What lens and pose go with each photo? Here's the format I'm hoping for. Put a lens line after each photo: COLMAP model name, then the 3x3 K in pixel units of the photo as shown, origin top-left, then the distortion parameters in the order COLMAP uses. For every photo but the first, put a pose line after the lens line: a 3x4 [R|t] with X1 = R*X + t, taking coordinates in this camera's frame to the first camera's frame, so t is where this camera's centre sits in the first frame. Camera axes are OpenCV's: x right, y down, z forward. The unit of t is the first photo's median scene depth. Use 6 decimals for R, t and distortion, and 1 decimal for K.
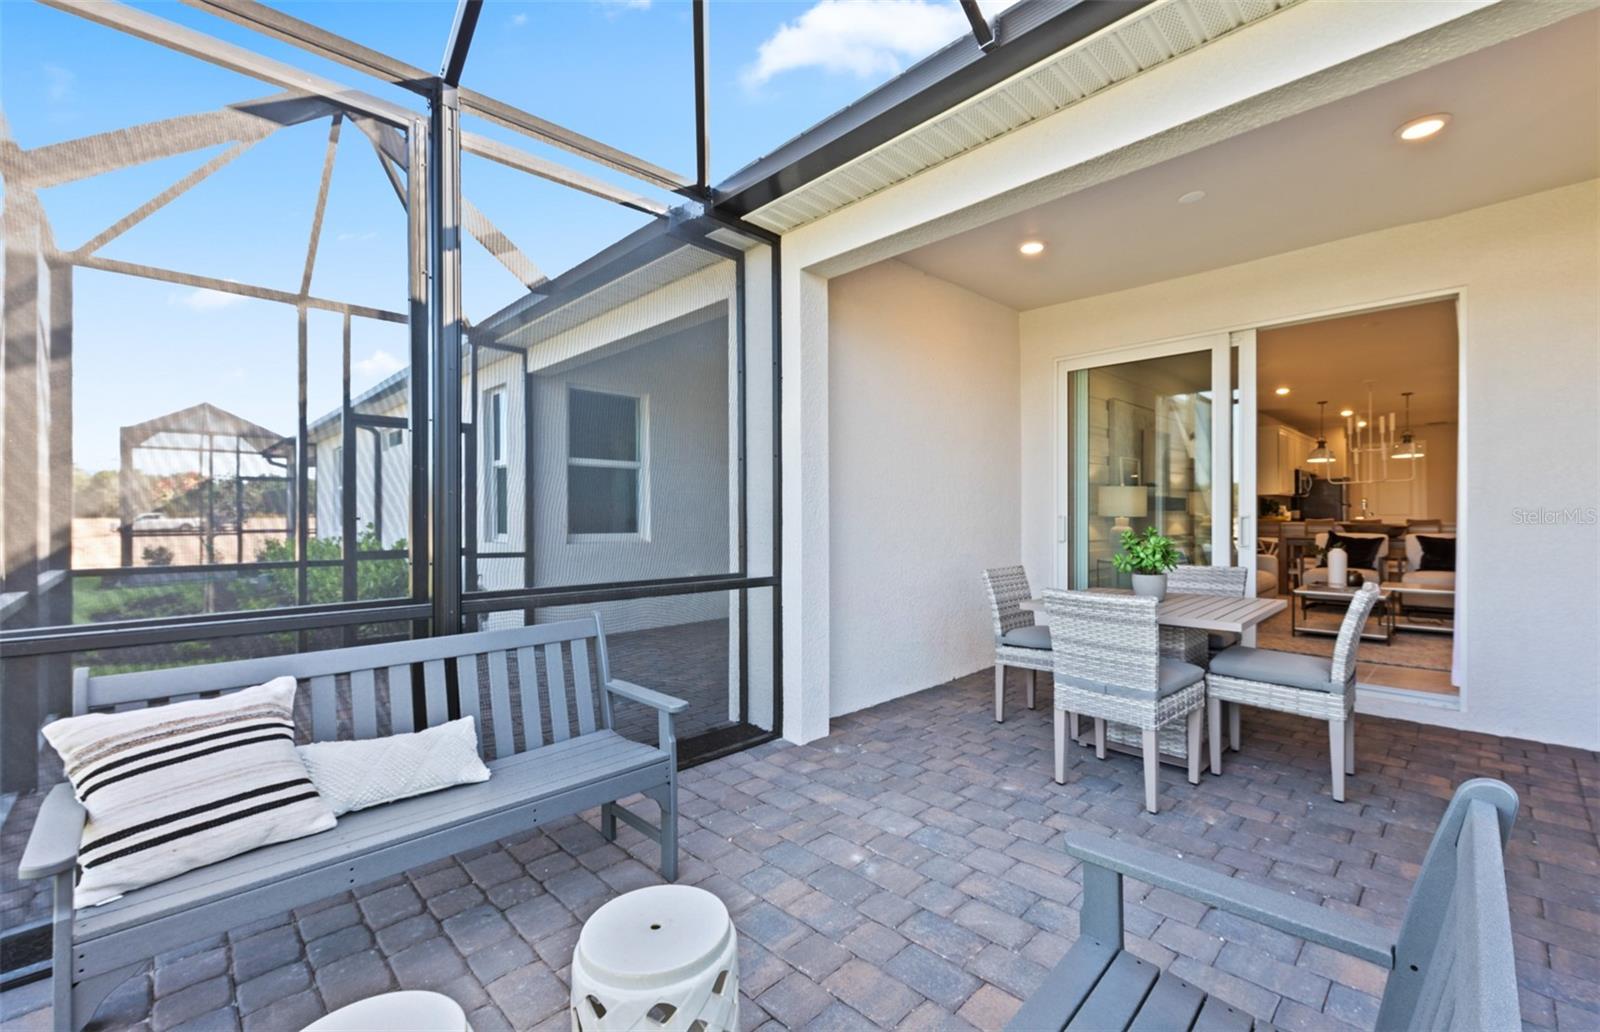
lens RADIAL K [[661.0, 0, 796.3], [0, 661.0, 511.4], [0, 0, 1]] dist [0.000788, -0.000185]
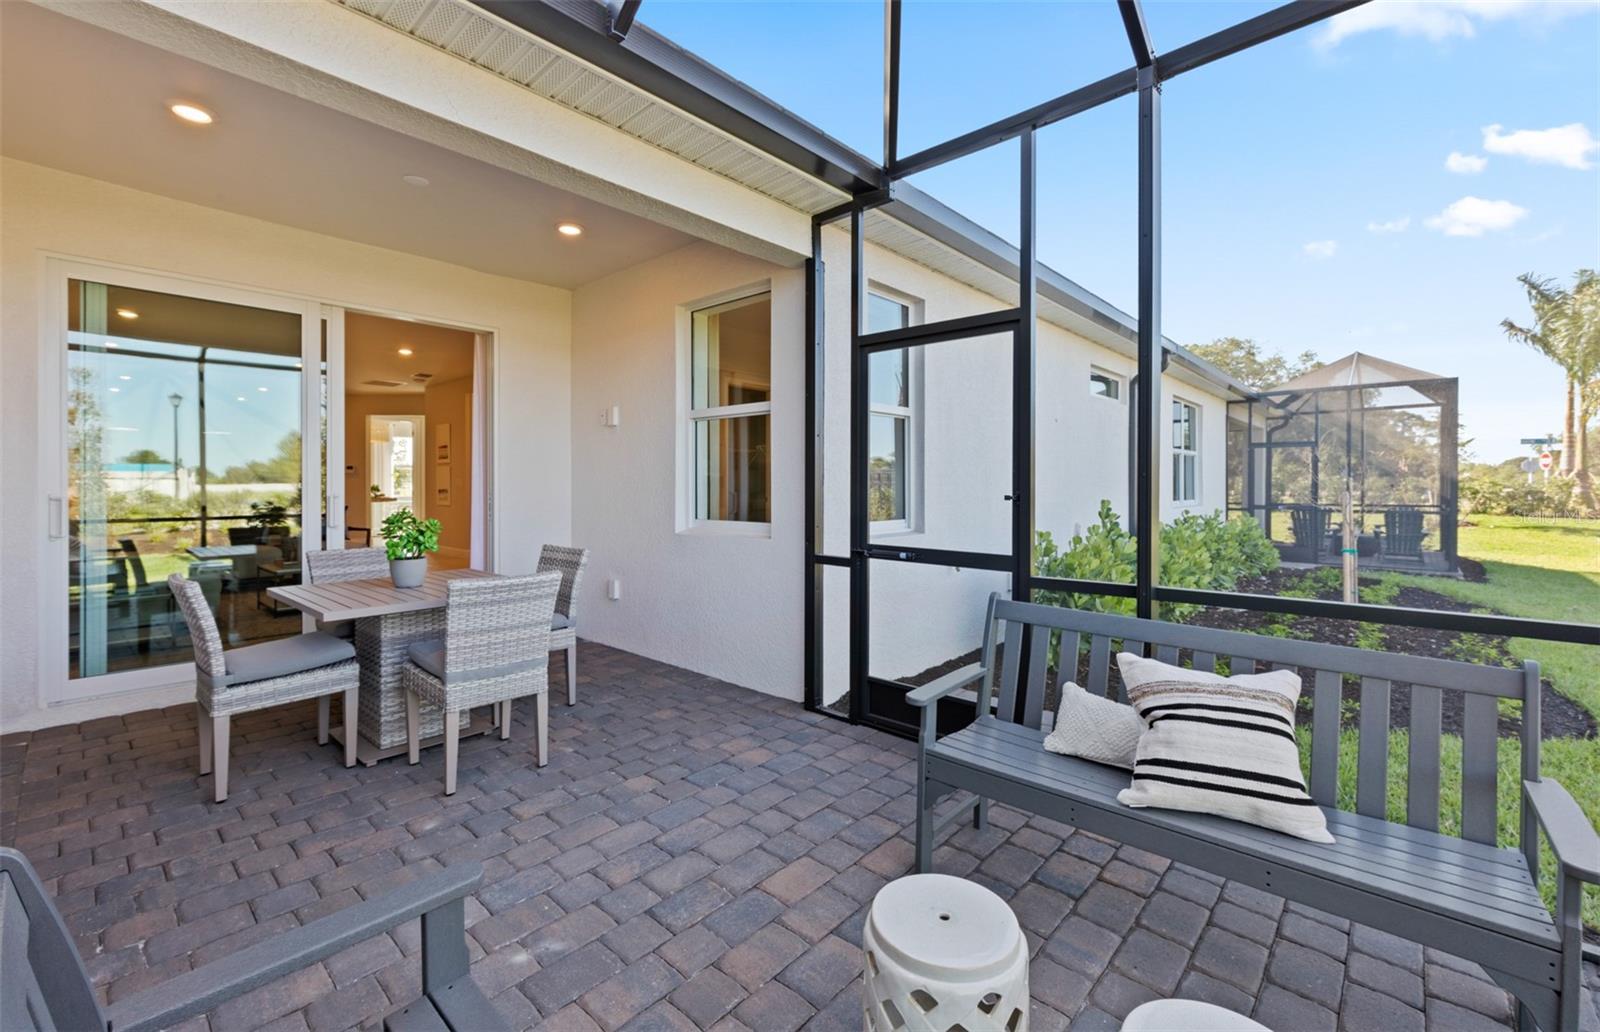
lens RADIAL K [[664.0, 0, 796.2], [0, 664.0, 505.5], [0, 0, 1]] dist [0.000733, 0.000036]
pose [[-0.061755, -0.024596, 0.997788, -0.569900], [-0.005071, 0.999691, 0.024329, -0.012405], [-0.998078, -0.003557, -0.061860, 0.619546]]
